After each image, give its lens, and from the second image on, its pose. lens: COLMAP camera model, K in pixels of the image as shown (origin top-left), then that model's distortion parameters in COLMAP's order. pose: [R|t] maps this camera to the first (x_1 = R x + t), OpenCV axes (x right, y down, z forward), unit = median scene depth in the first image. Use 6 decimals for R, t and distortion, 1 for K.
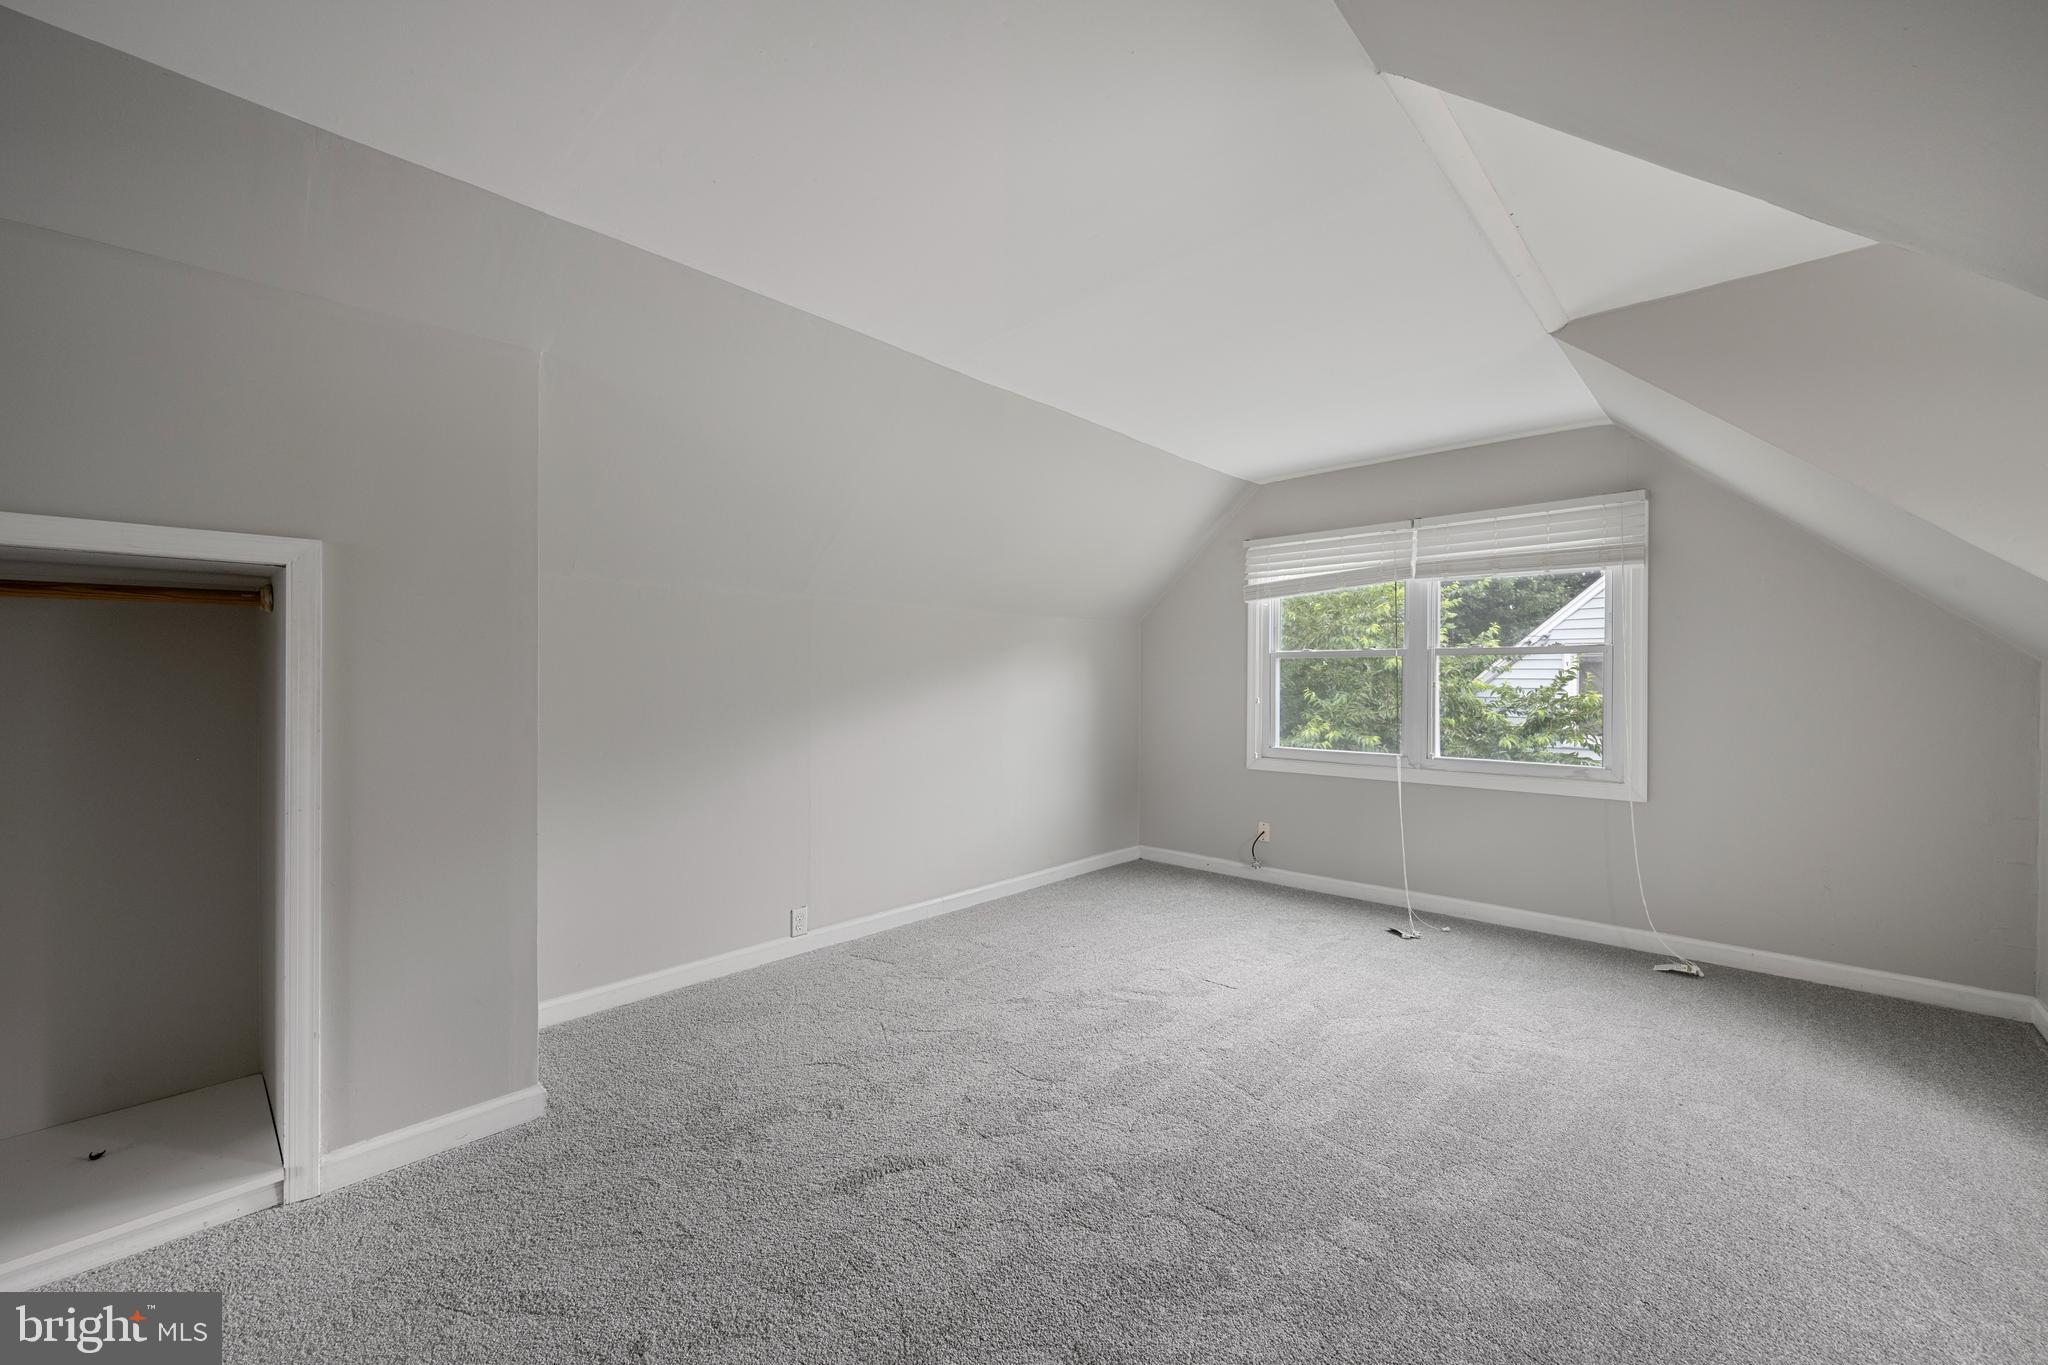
lens RADIAL K [[806.3, 0, 1018.0], [0, 806.3, 677.1], [0, 0, 1]] dist [0.000368, 0.000224]
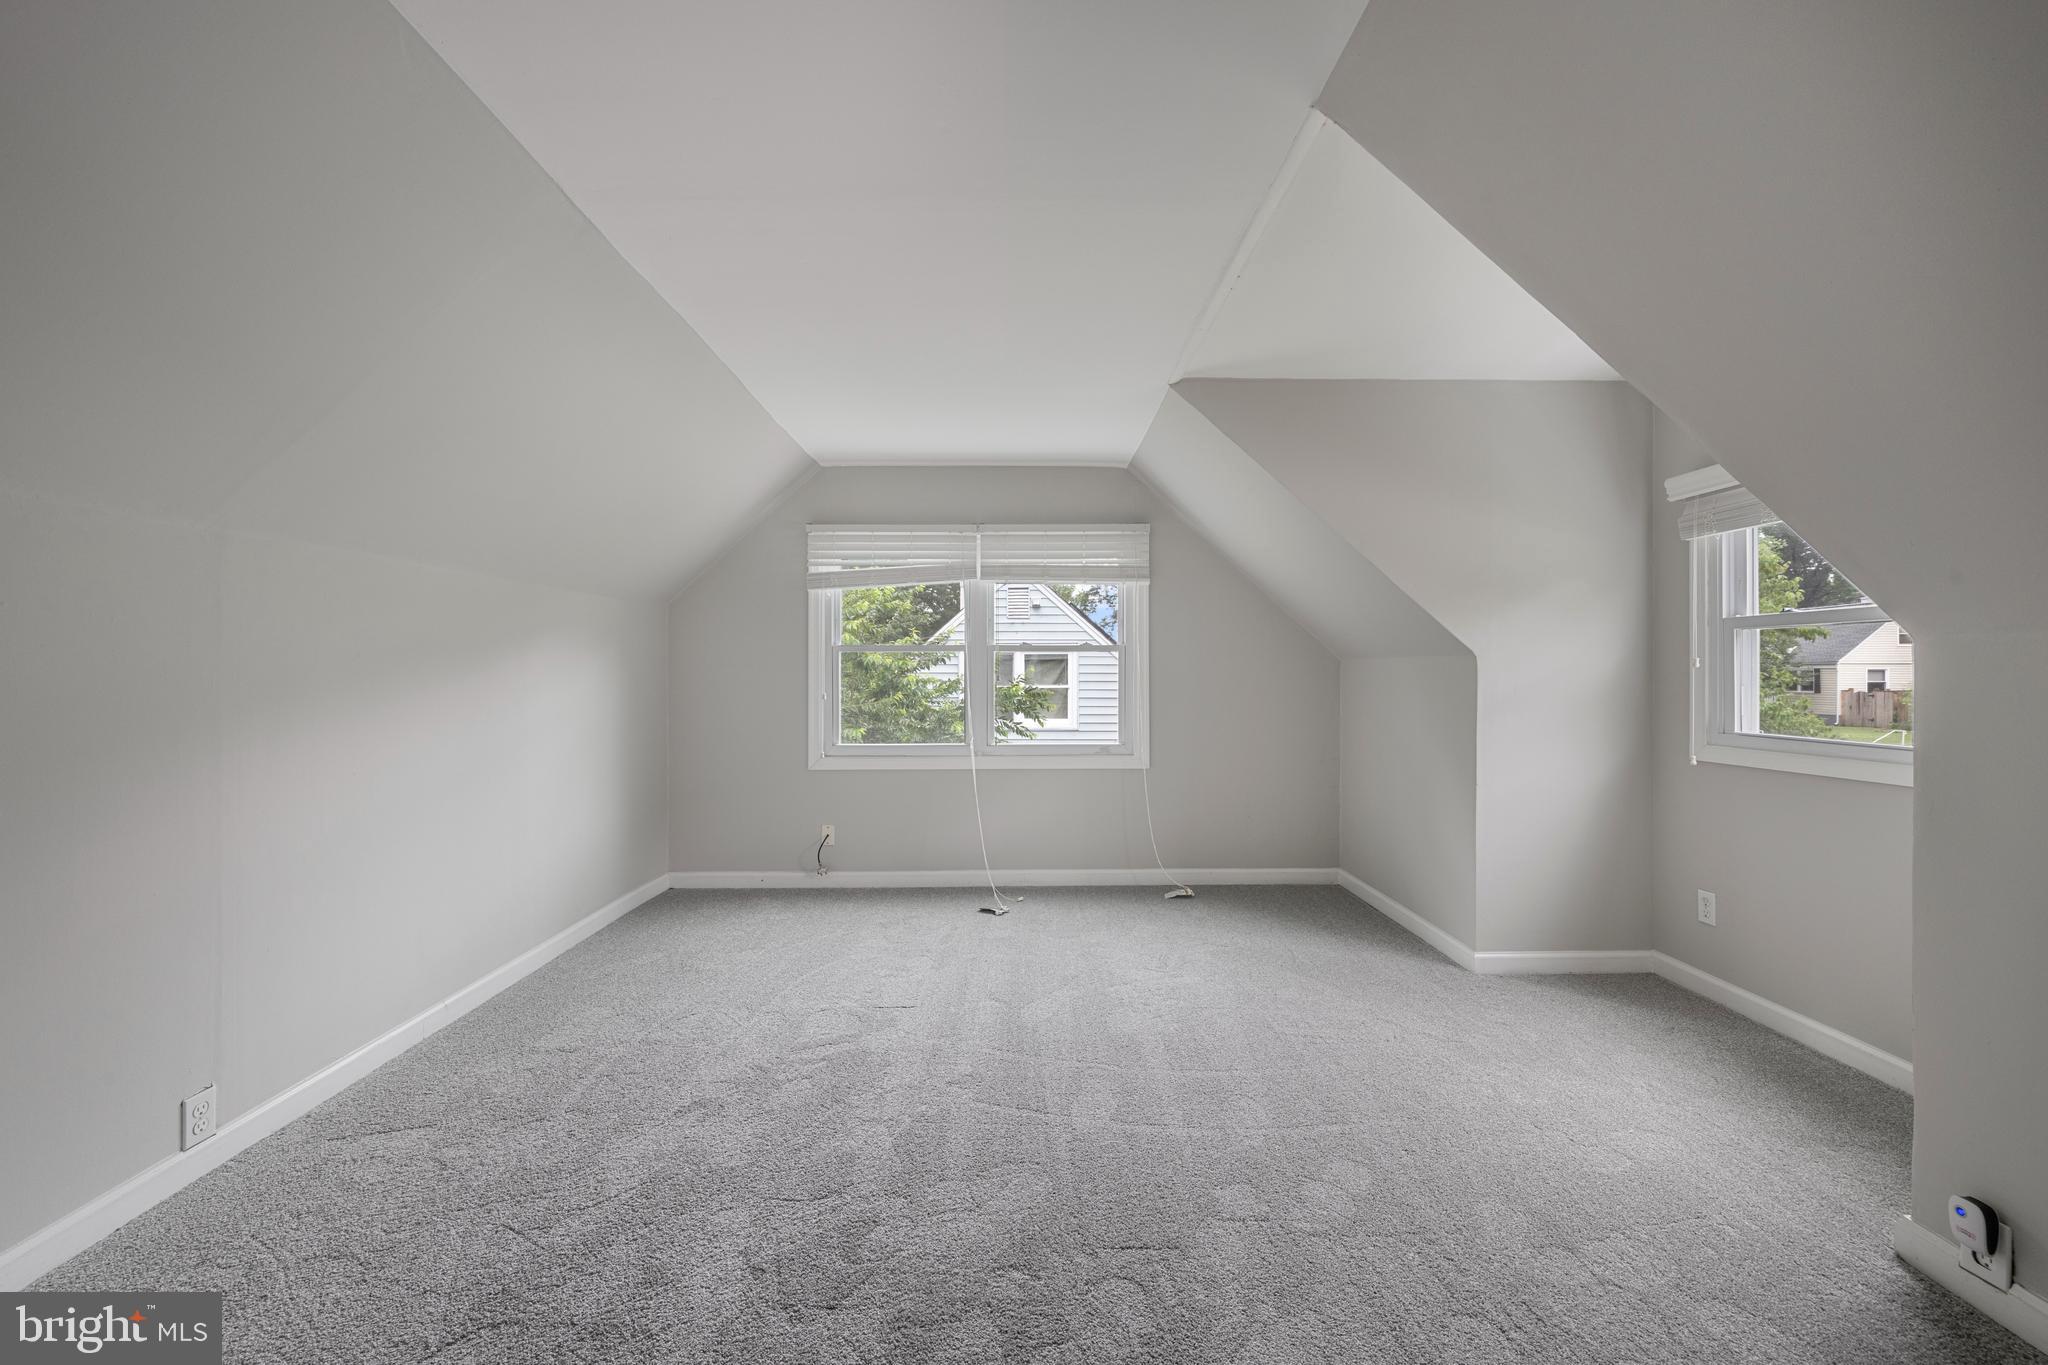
lens RADIAL K [[806.3, 0, 1021.8], [0, 806.3, 672.7], [0, 0, 1]] dist [0.000368, 0.000224]
pose [[0.719775, -0.002660, 0.694202, -0.214000], [0.002138, 0.999996, 0.001615, 0.000835], [-0.694204, 0.000322, 0.719778, 0.186469]]
